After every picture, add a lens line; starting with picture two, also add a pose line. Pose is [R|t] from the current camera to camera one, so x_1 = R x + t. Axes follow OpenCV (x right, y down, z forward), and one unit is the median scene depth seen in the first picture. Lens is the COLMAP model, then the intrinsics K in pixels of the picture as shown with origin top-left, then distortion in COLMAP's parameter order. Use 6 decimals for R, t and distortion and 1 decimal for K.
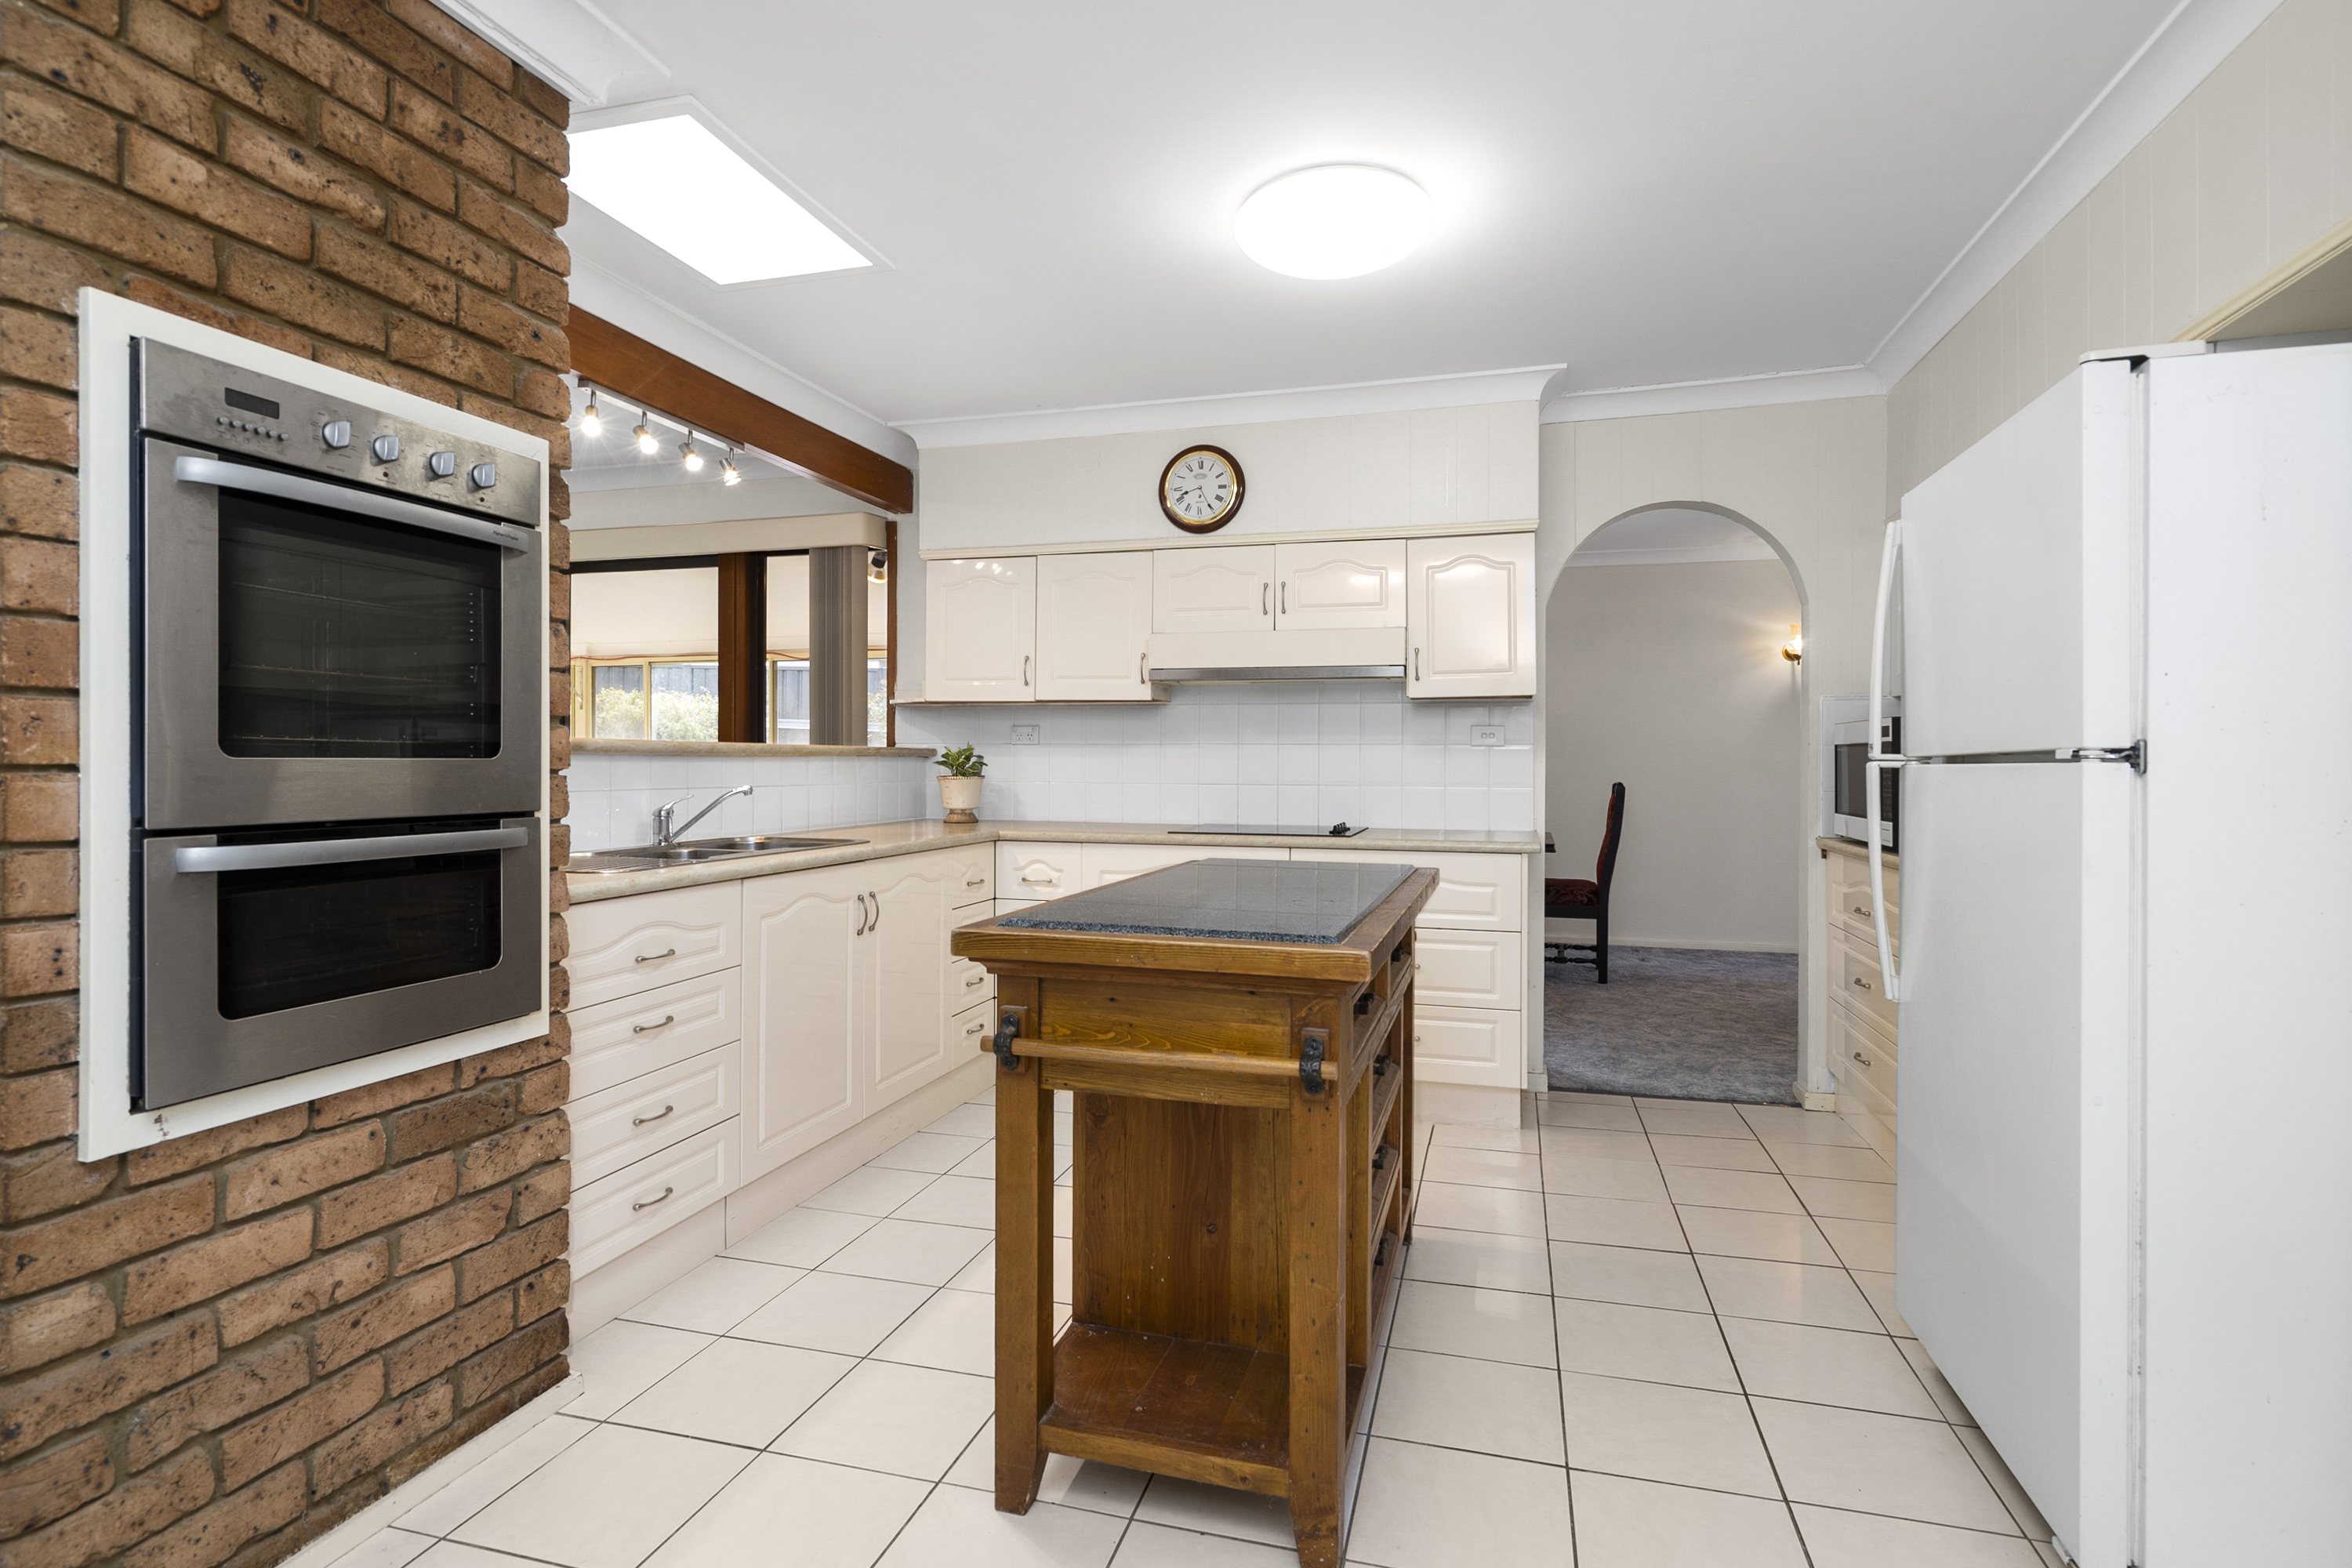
lens RADIAL K [[1193.7, 0, 1170.6], [0, 1193.7, 769.1], [0, 0, 1]] dist [0.004534, 0.001530]
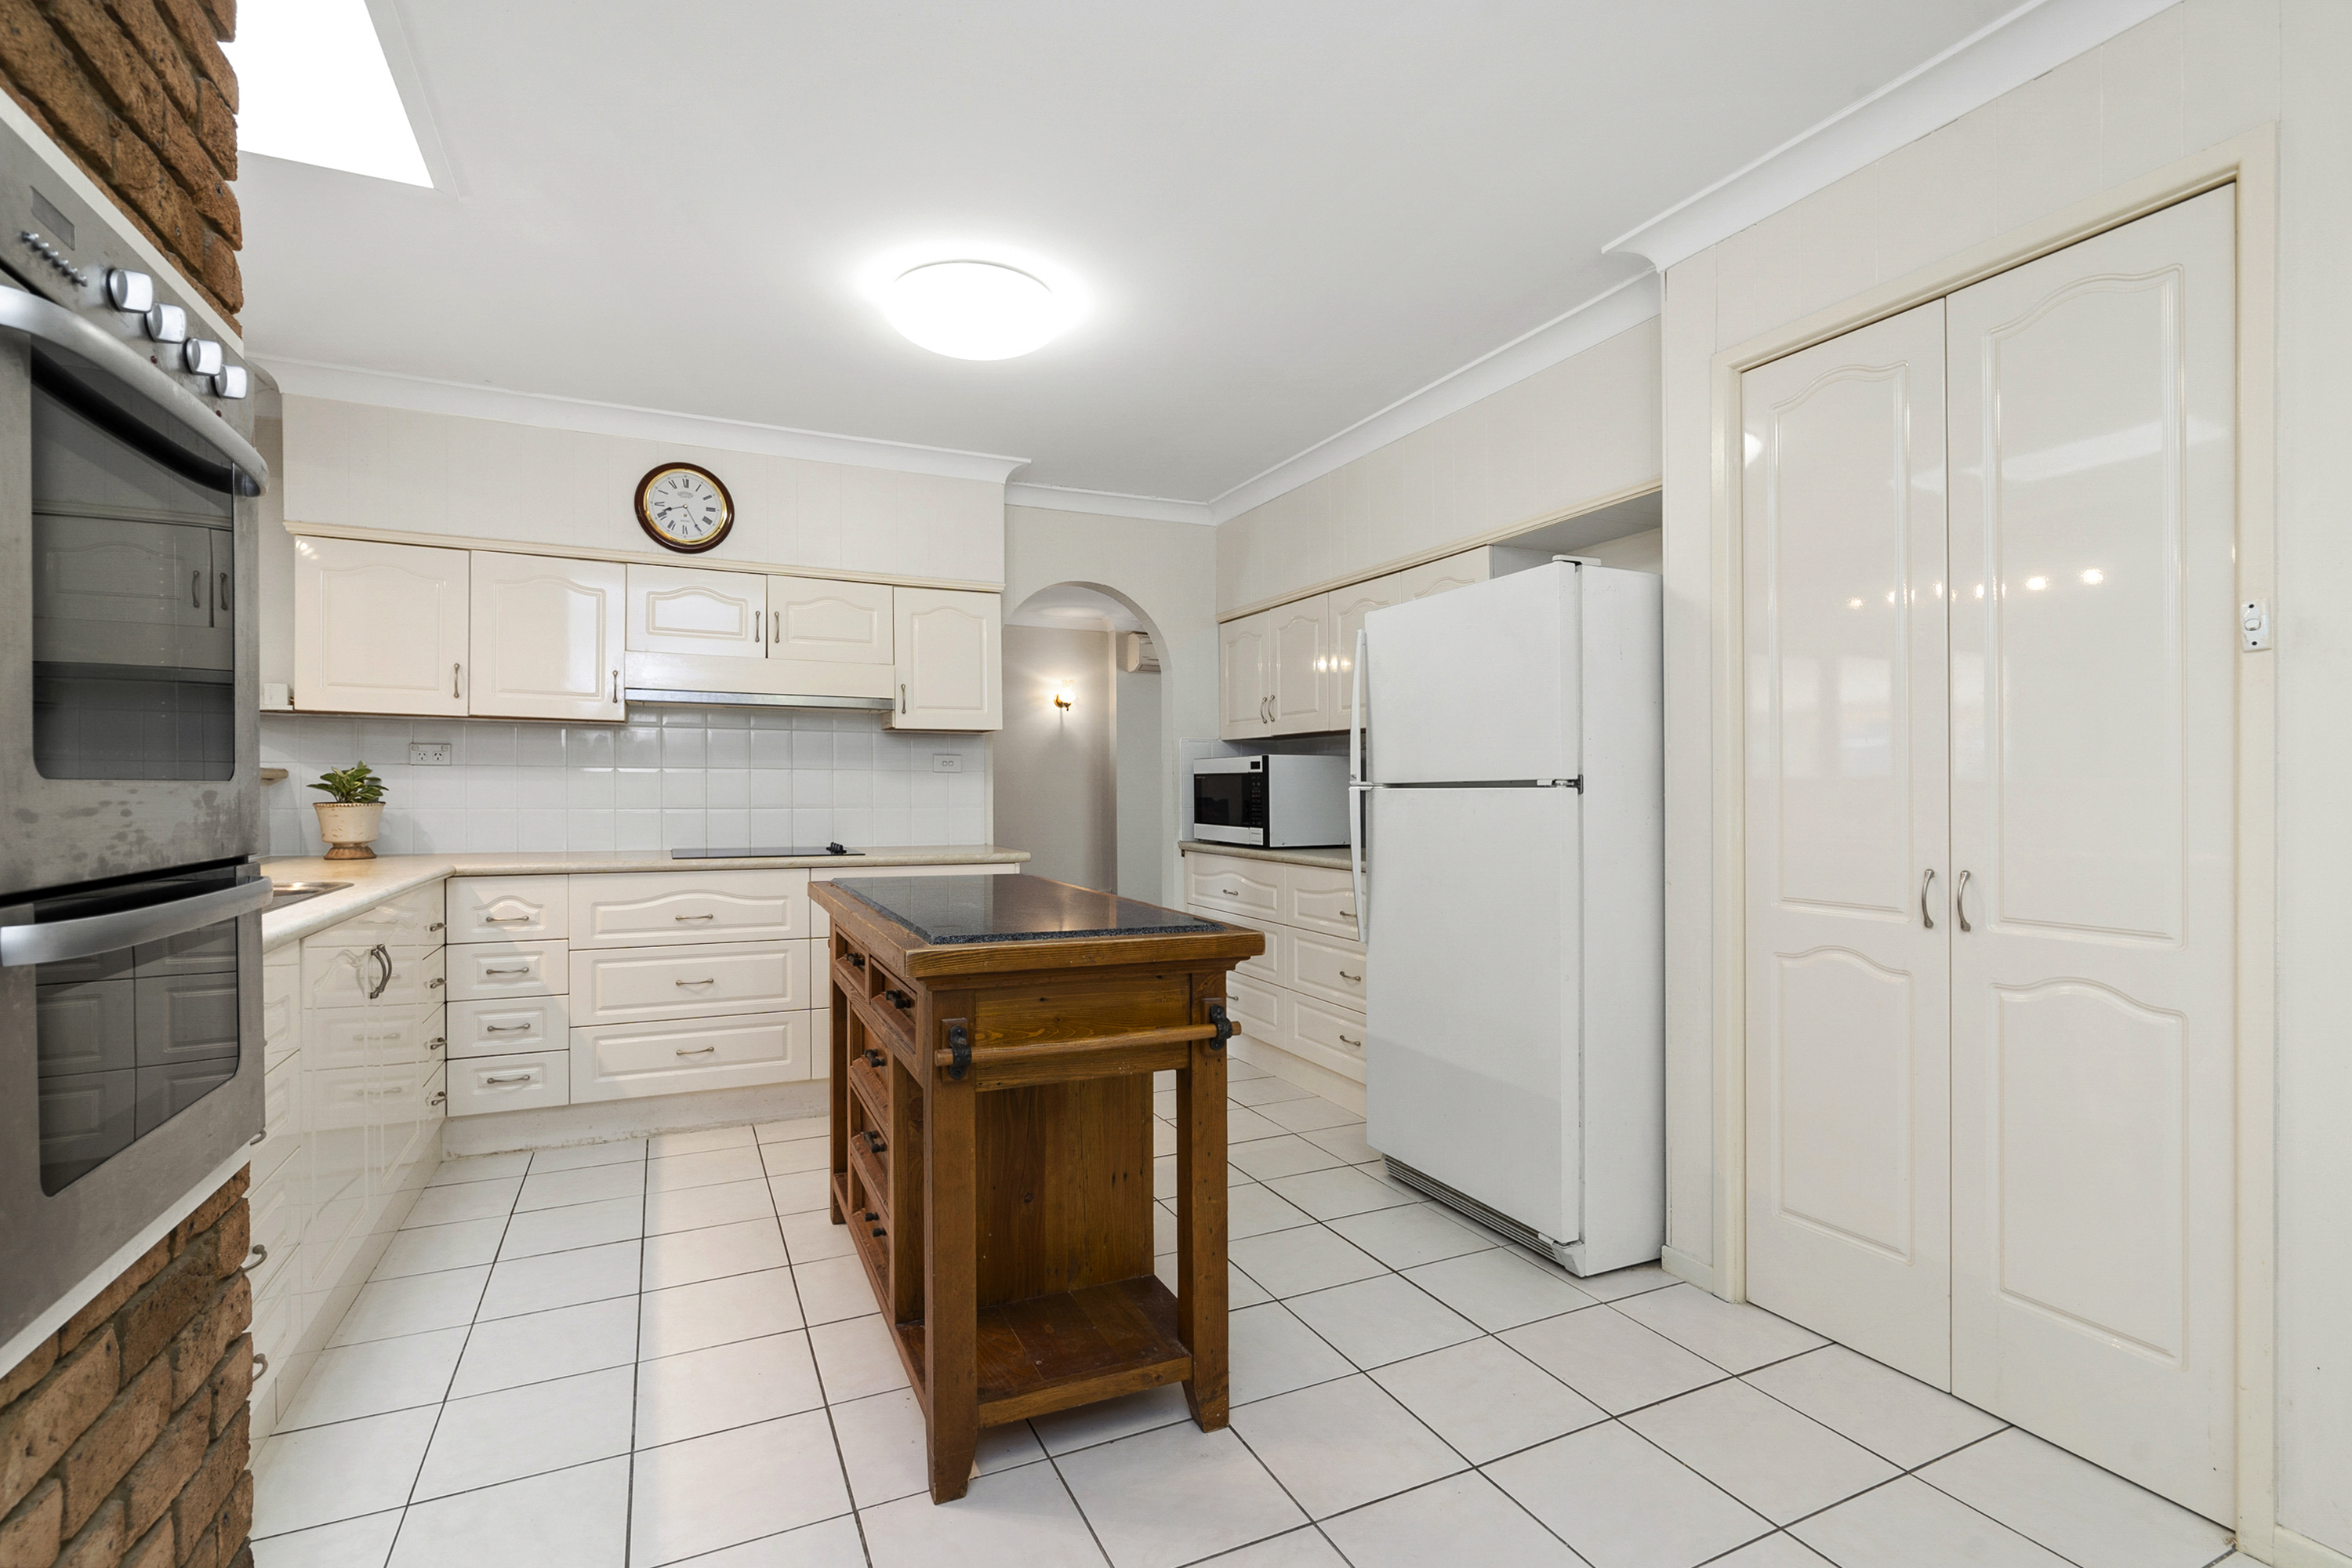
lens RADIAL K [[1077.8, 0, 1176.3], [0, 1077.8, 793.5], [0, 0, 1]] dist [0.001348, -0.001037]
pose [[0.750398, -0.004453, 0.660972, -0.270761], [0.002987, 0.999990, 0.003347, -0.001143], [-0.660980, -0.000537, 0.750403, 0.070404]]
